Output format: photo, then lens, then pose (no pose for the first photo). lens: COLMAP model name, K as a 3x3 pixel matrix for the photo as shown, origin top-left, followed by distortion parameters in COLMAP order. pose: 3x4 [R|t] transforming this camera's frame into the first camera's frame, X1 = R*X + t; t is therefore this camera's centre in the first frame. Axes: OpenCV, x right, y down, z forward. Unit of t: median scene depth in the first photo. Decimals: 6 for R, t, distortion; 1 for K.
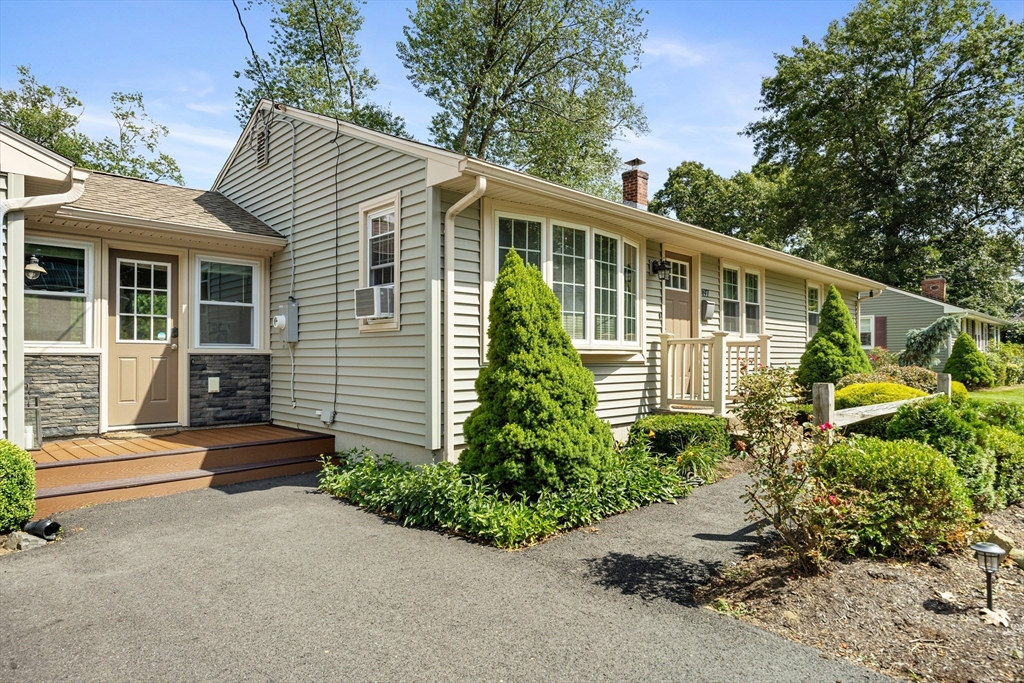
lens RADIAL K [[606.7, 0, 517.4], [0, 606.7, 353.1], [0, 0, 1]] dist [0.002210, -0.011958]
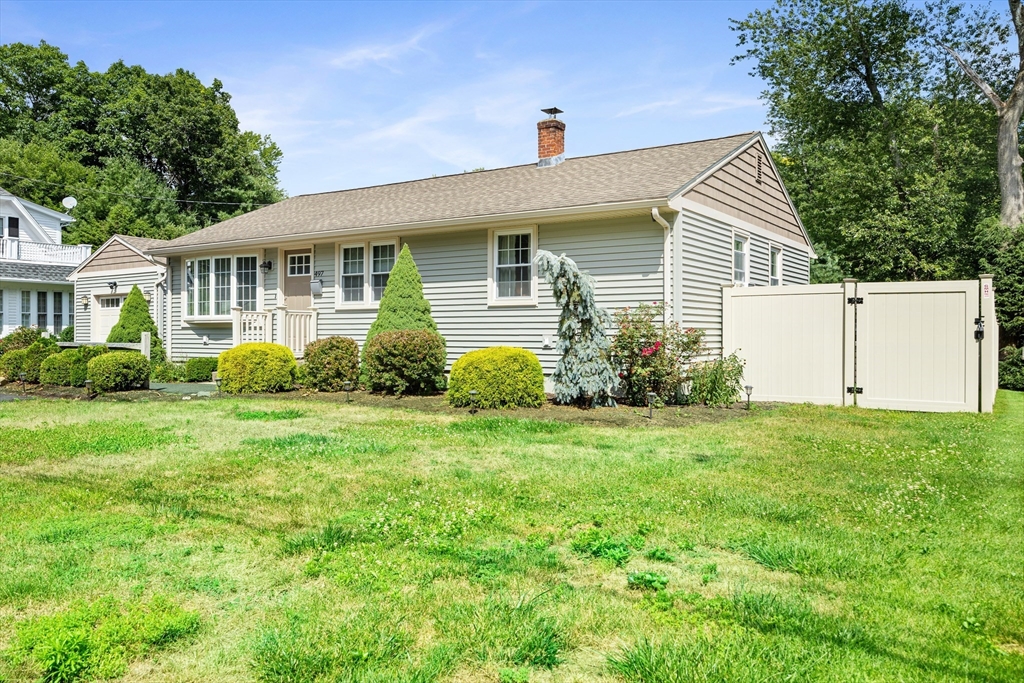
lens RADIAL K [[760.4, 0, 512.0], [0, 760.4, 341.5], [0, 0, 1]] dist [0.001384, 0.001288]
pose [[0.206942, 0.012397, -0.978275, 2.289827], [0.008128, 0.999863, 0.014390, 0.029303], [0.978319, -0.010929, 0.206813, 1.228082]]
